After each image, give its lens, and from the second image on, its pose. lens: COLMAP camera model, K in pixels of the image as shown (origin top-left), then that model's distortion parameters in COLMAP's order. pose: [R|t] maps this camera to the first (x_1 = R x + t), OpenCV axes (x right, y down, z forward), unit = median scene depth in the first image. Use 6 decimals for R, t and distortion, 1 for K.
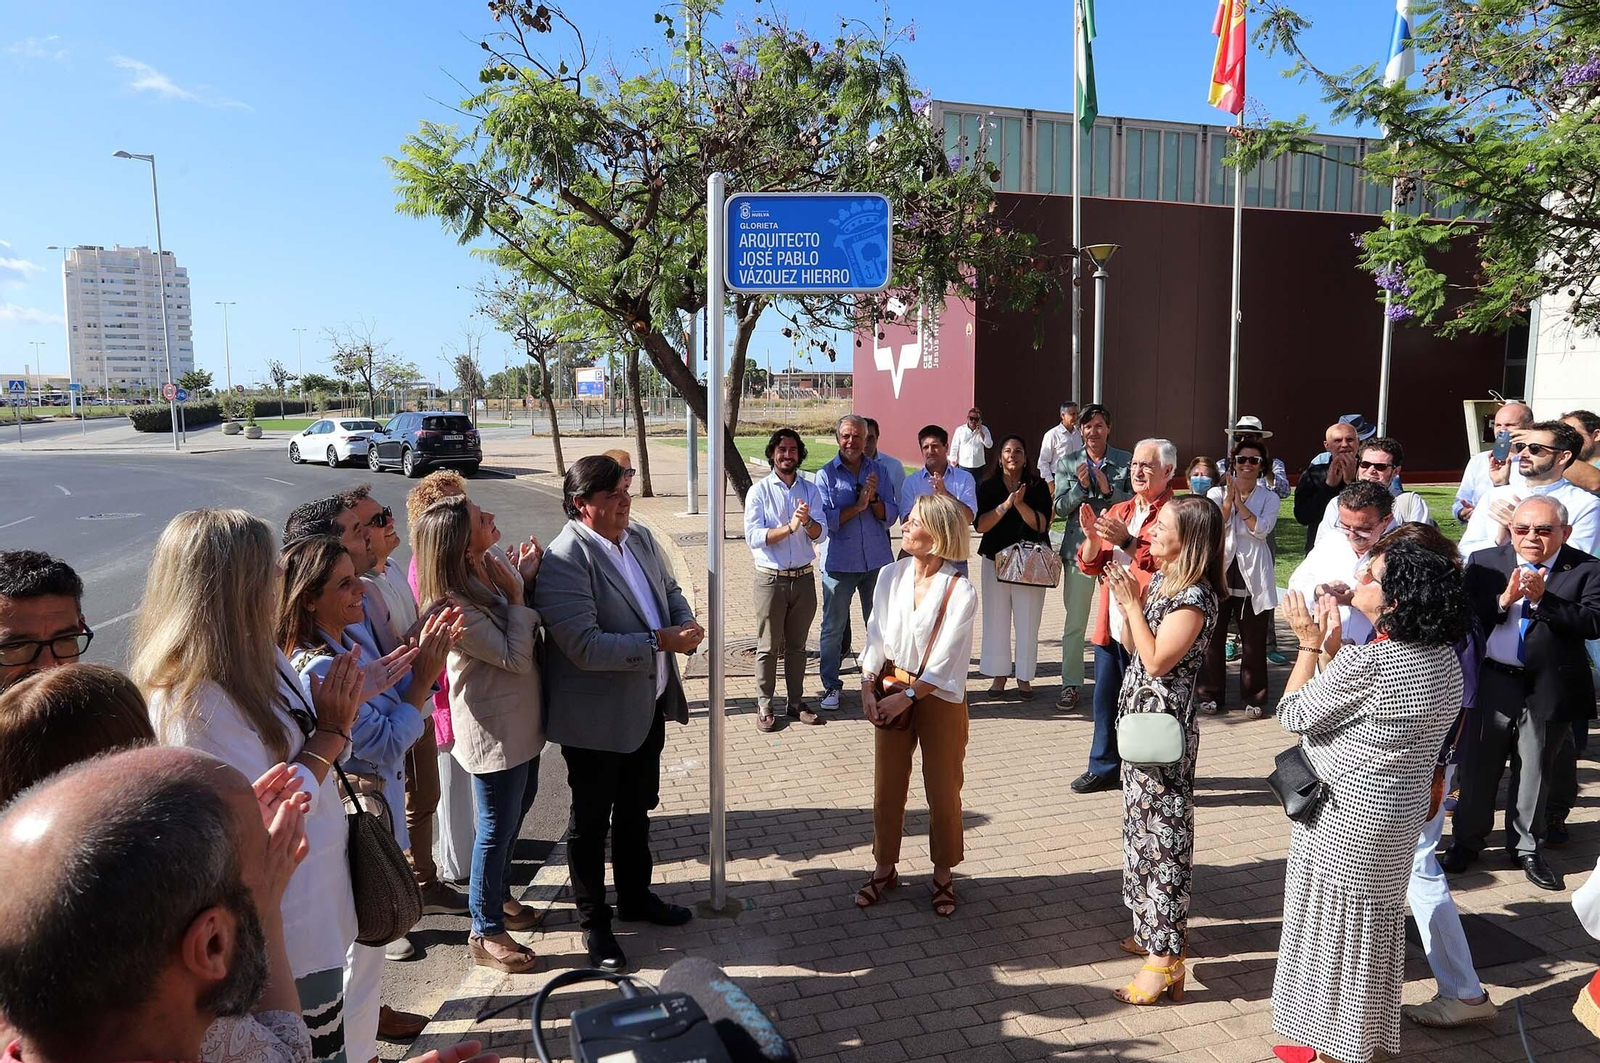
lens RADIAL K [[1136.6, 0, 800.0], [0, 1136.6, 531.5], [0, 0, 1]] dist [-0.076319, 0.056348]
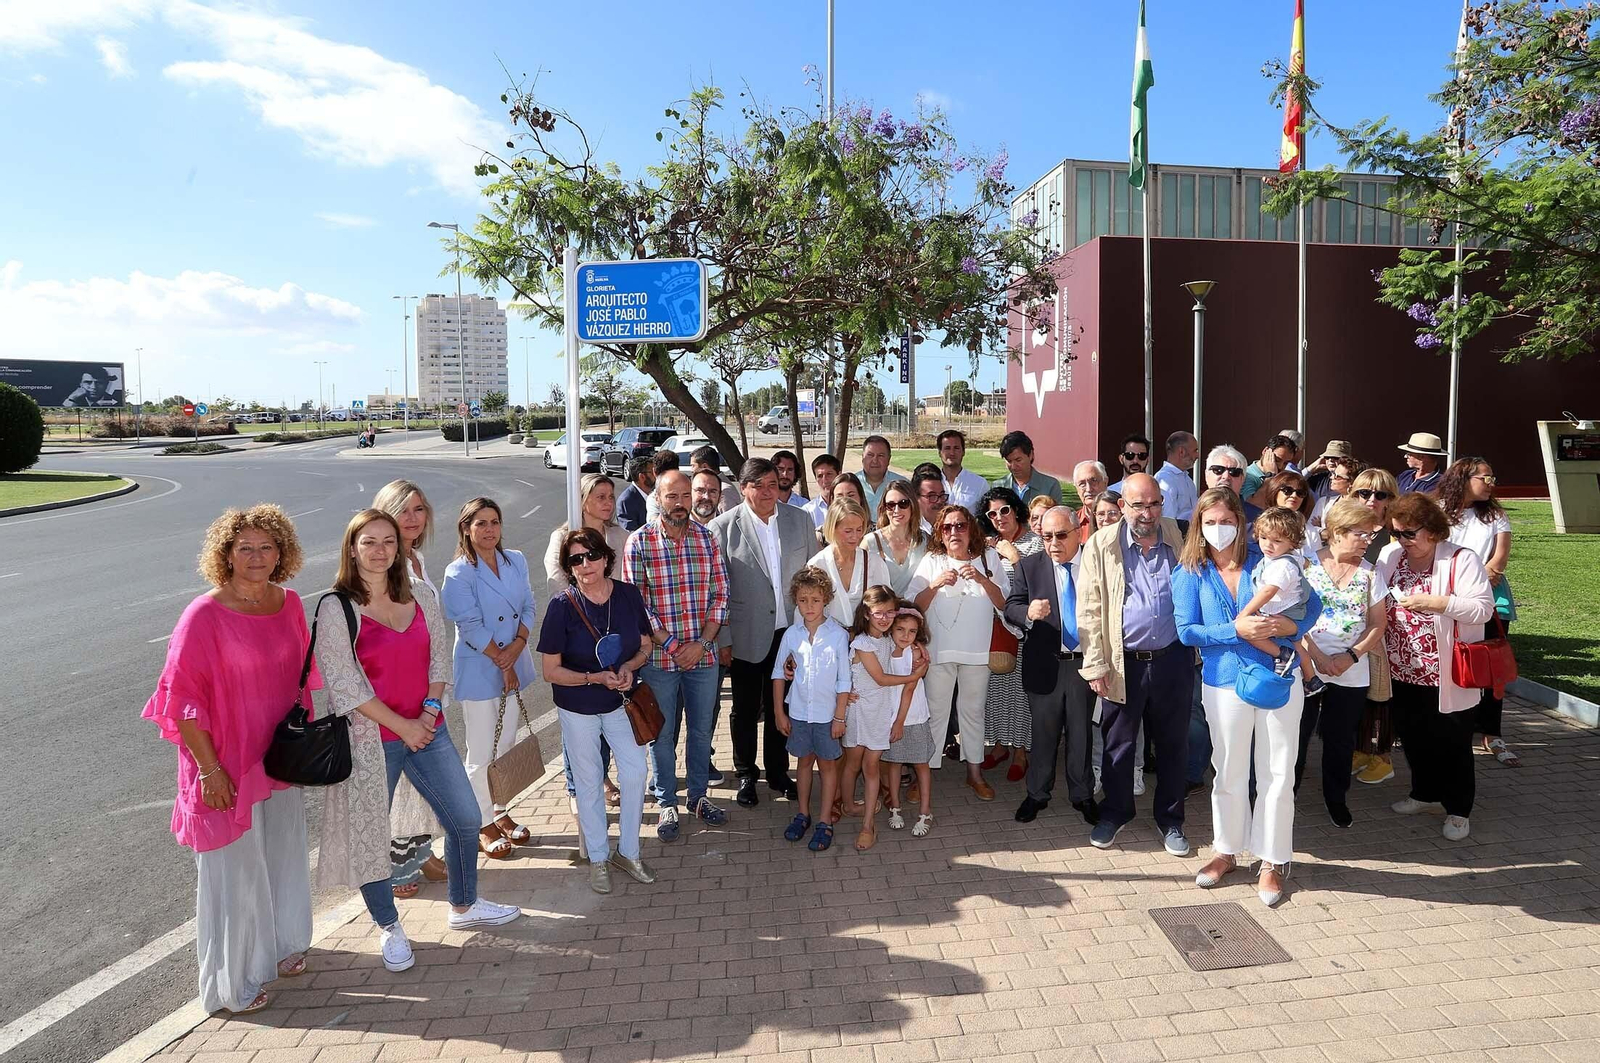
lens RADIAL K [[983.4, 0, 871.4], [0, 983.4, 477.8], [0, 0, 1]] dist [-0.102234, 0.053127]
pose [[0.987486, 0.010798, -0.157334, 0.156820], [-0.018884, 0.998571, -0.049991, -0.008268], [0.156569, 0.052337, 0.986279, 0.011849]]
